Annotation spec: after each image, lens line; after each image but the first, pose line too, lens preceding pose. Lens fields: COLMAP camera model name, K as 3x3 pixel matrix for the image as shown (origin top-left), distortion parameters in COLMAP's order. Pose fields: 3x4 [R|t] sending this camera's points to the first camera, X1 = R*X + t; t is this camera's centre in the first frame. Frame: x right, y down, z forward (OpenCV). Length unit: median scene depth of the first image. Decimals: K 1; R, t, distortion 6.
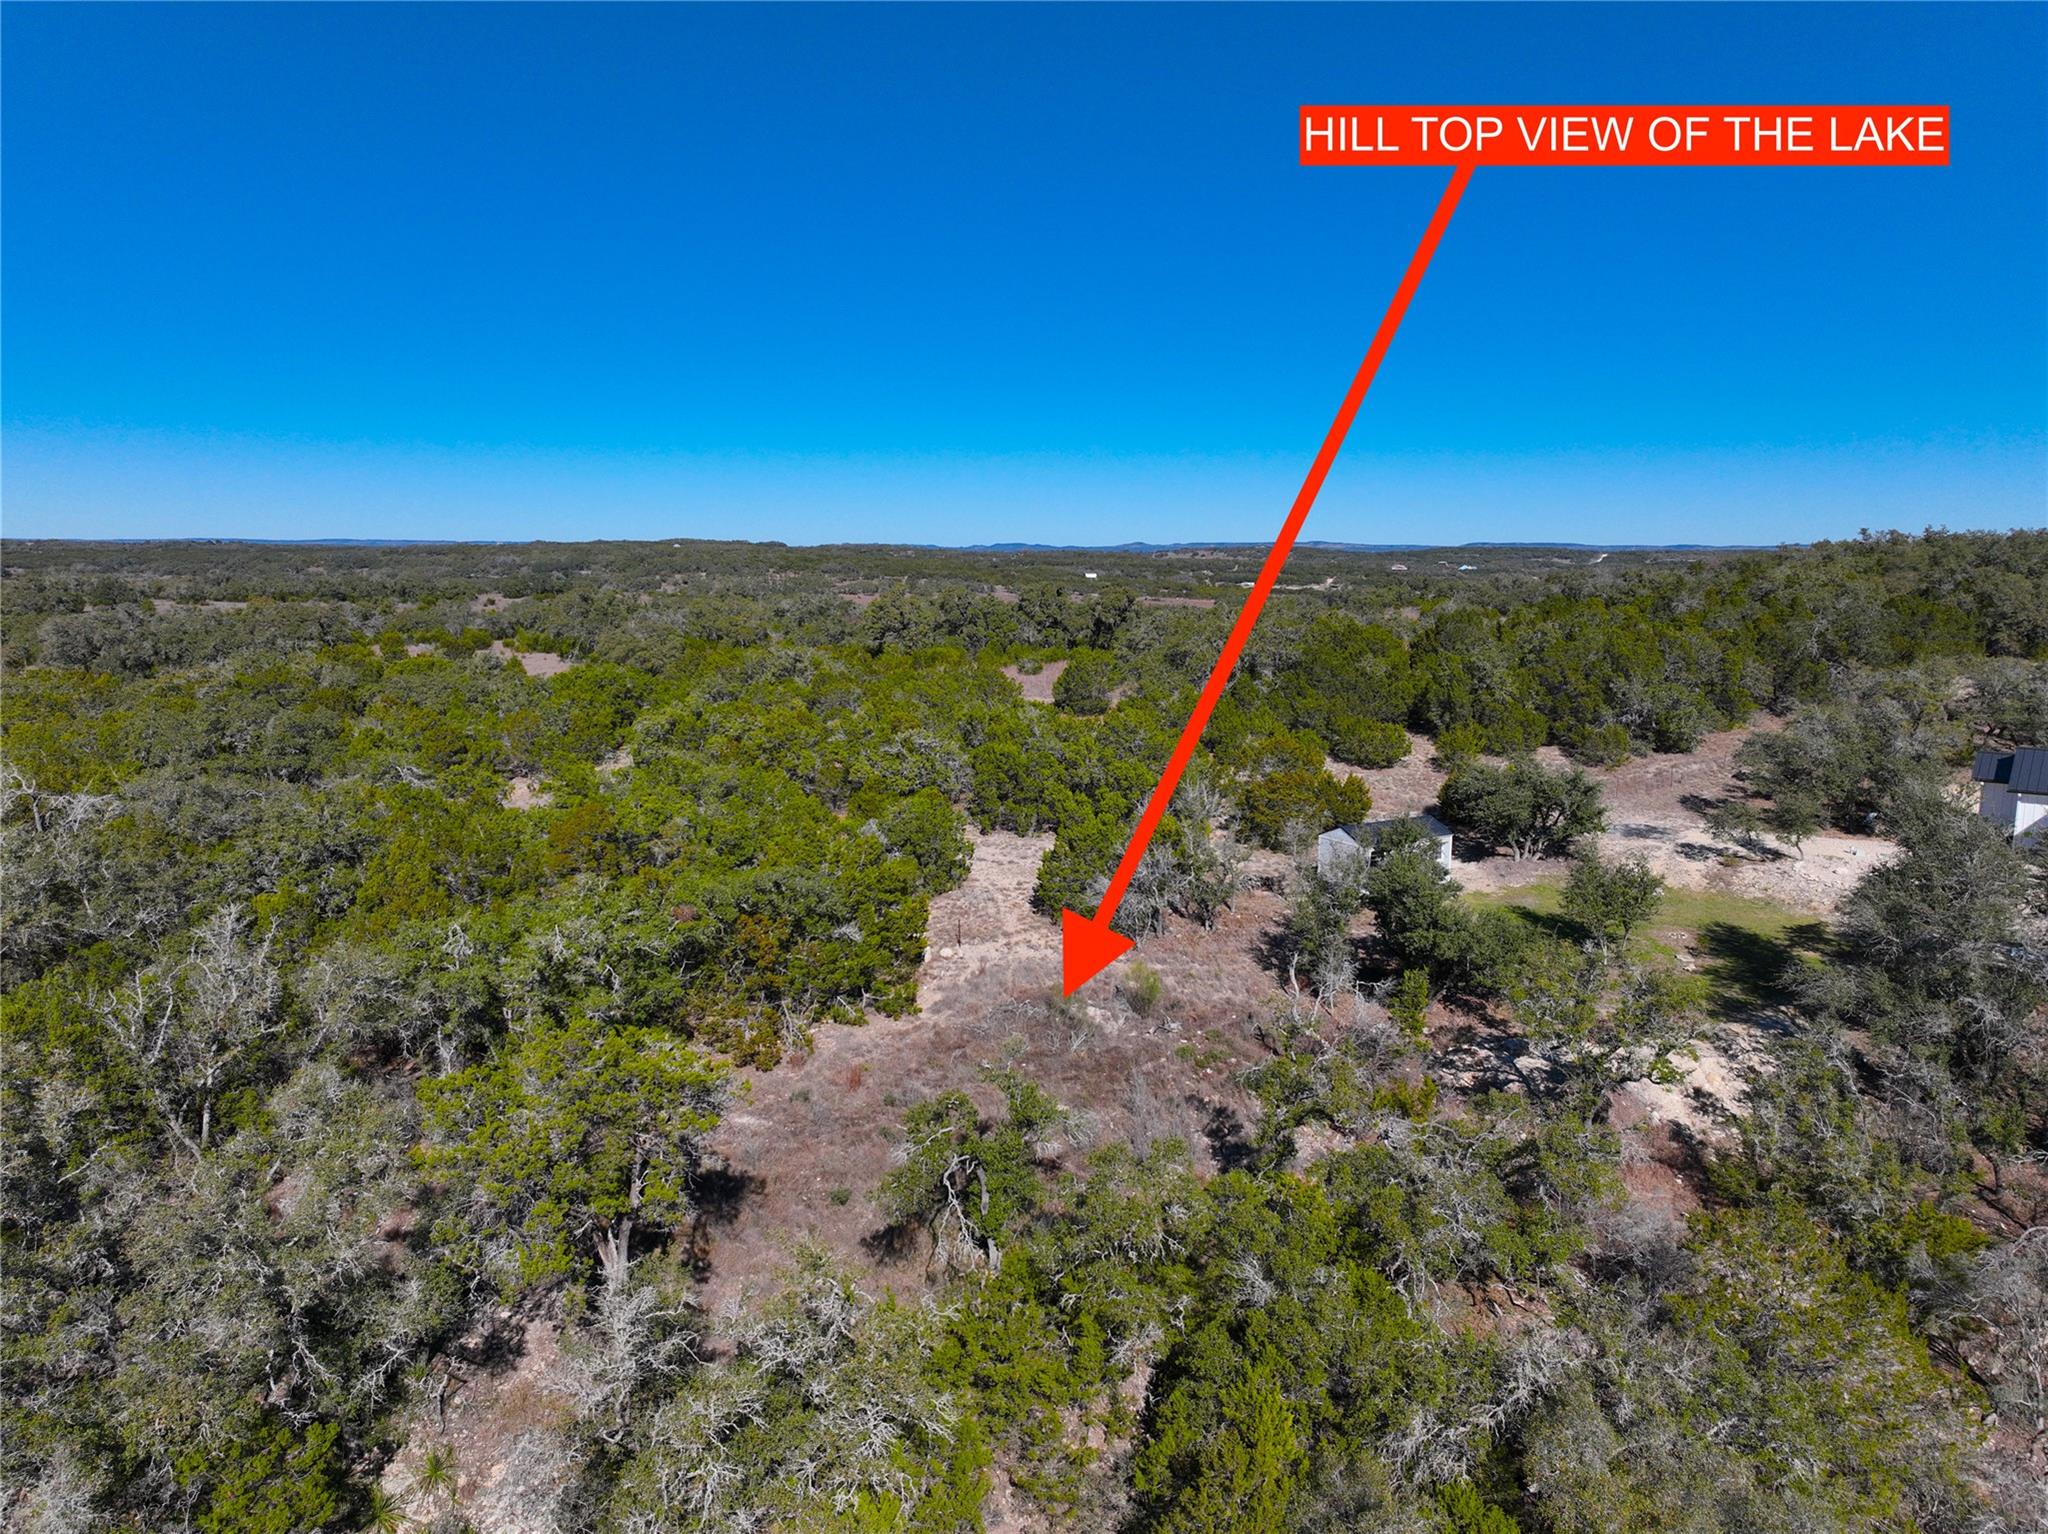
lens RADIAL K [[1433.1, 0, 1025.0], [0, 1433.1, 767.3], [0, 0, 1]] dist [0.001161, 0.001402]
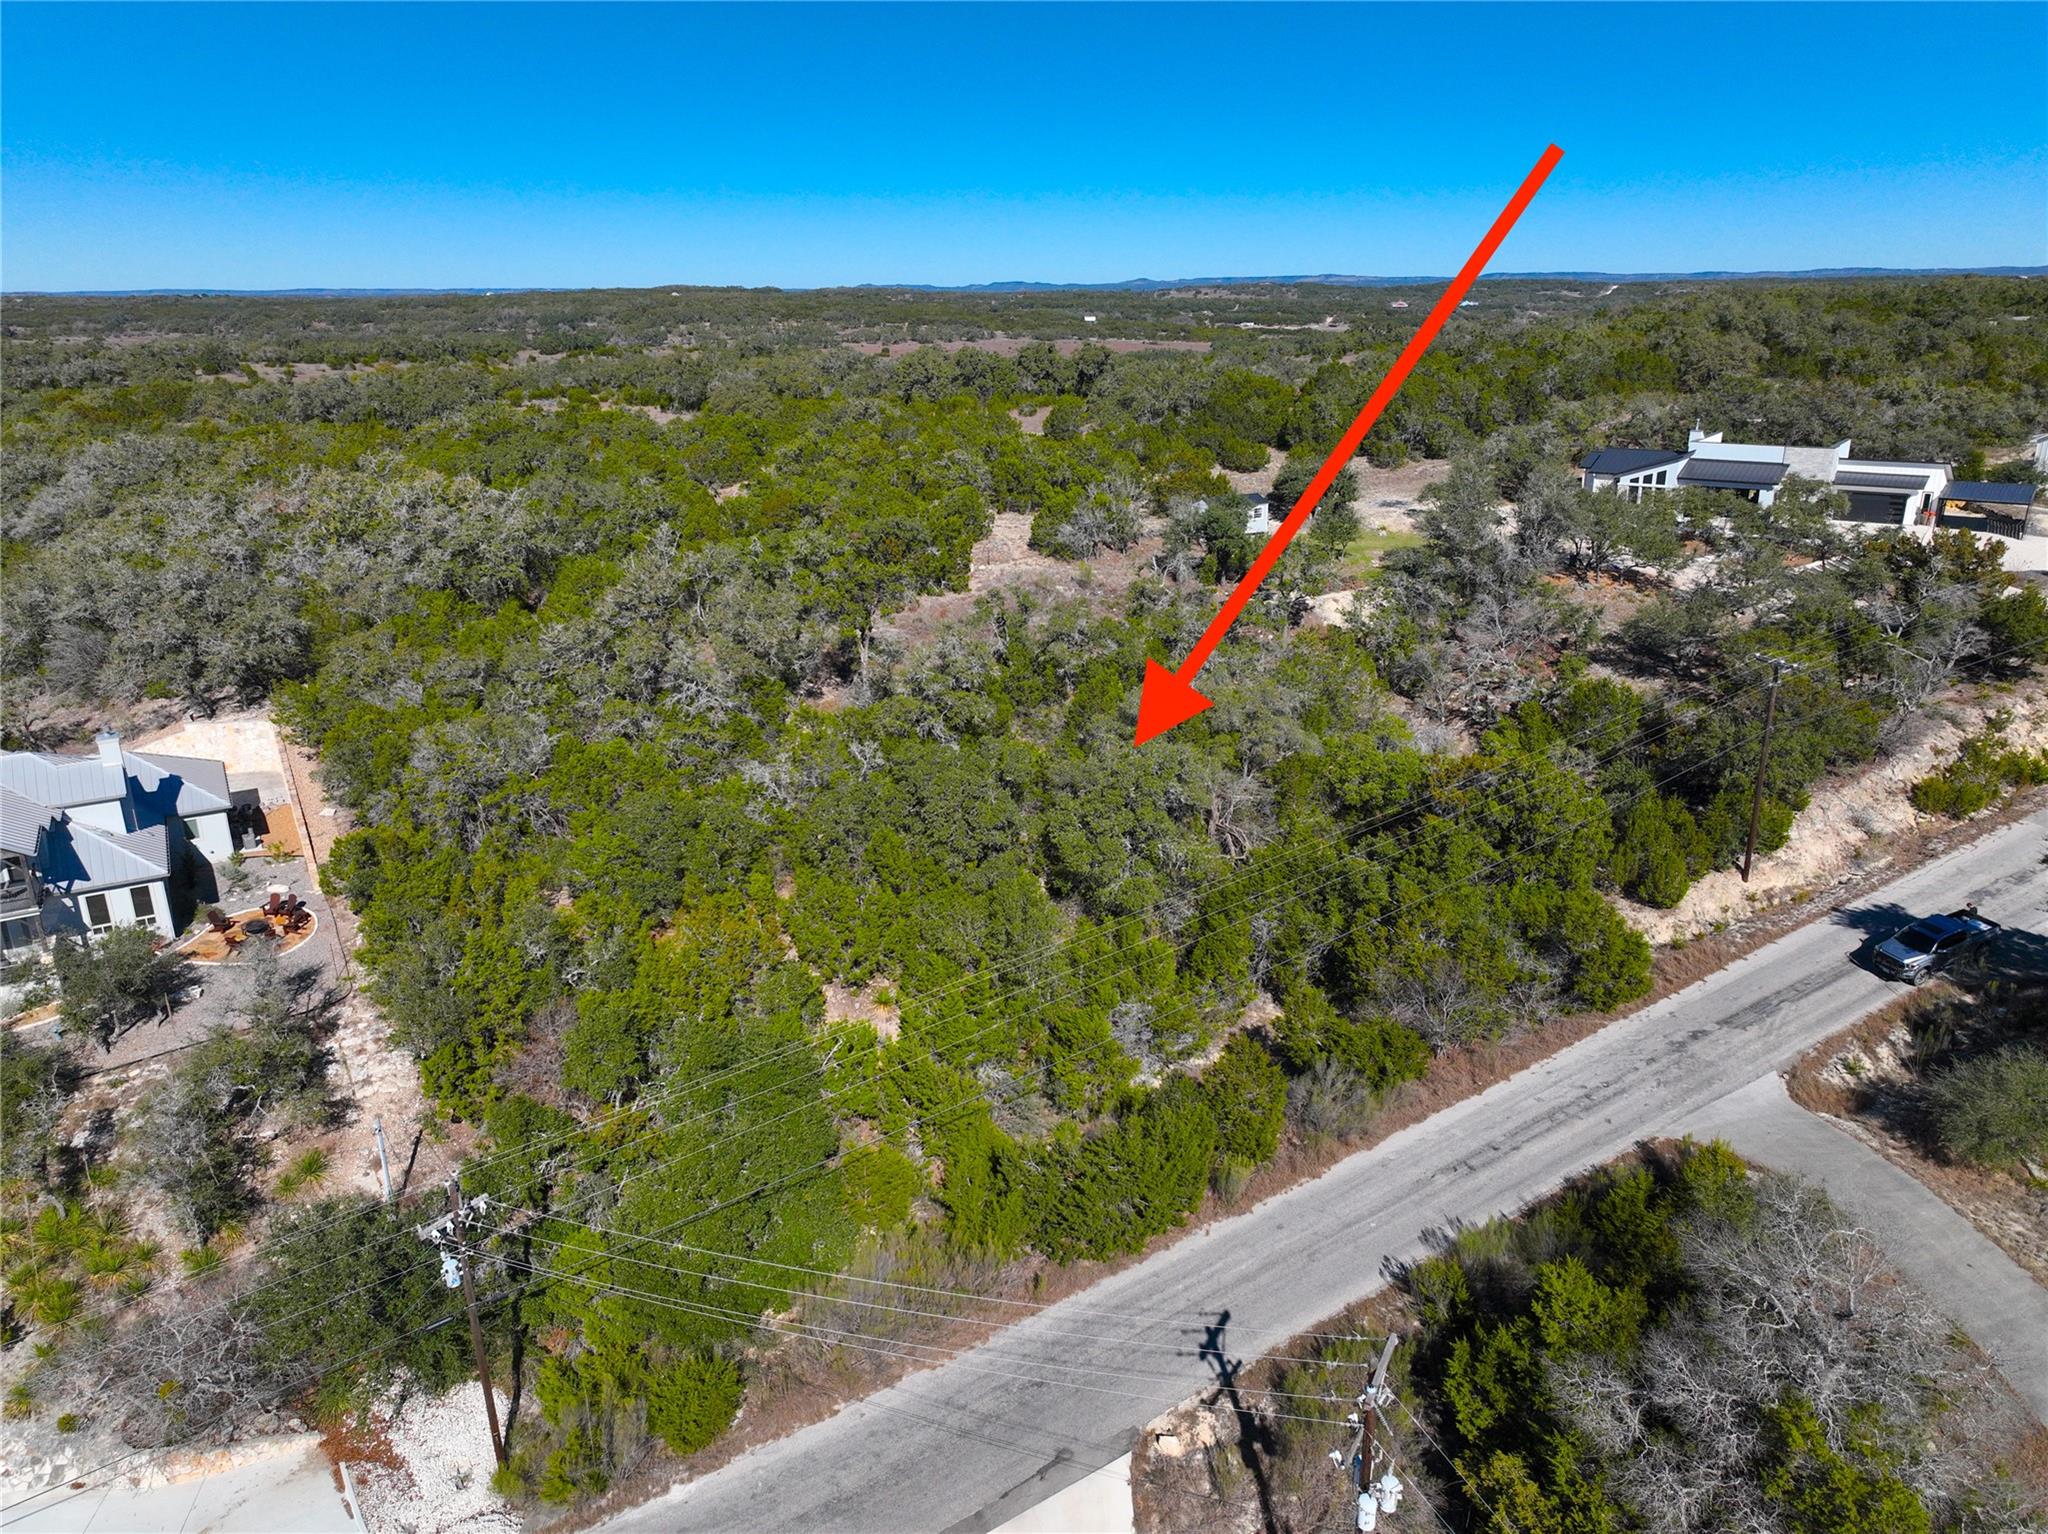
lens RADIAL K [[1433.1, 0, 1021.2], [0, 1433.1, 765.7], [0, 0, 1]] dist [0.001161, 0.001402]
pose [[0.999870, -0.014516, -0.007085, 0.003301], [0.015509, 0.985313, 0.170053, 0.043046], [0.004513, -0.170141, 0.985409, -0.556178]]
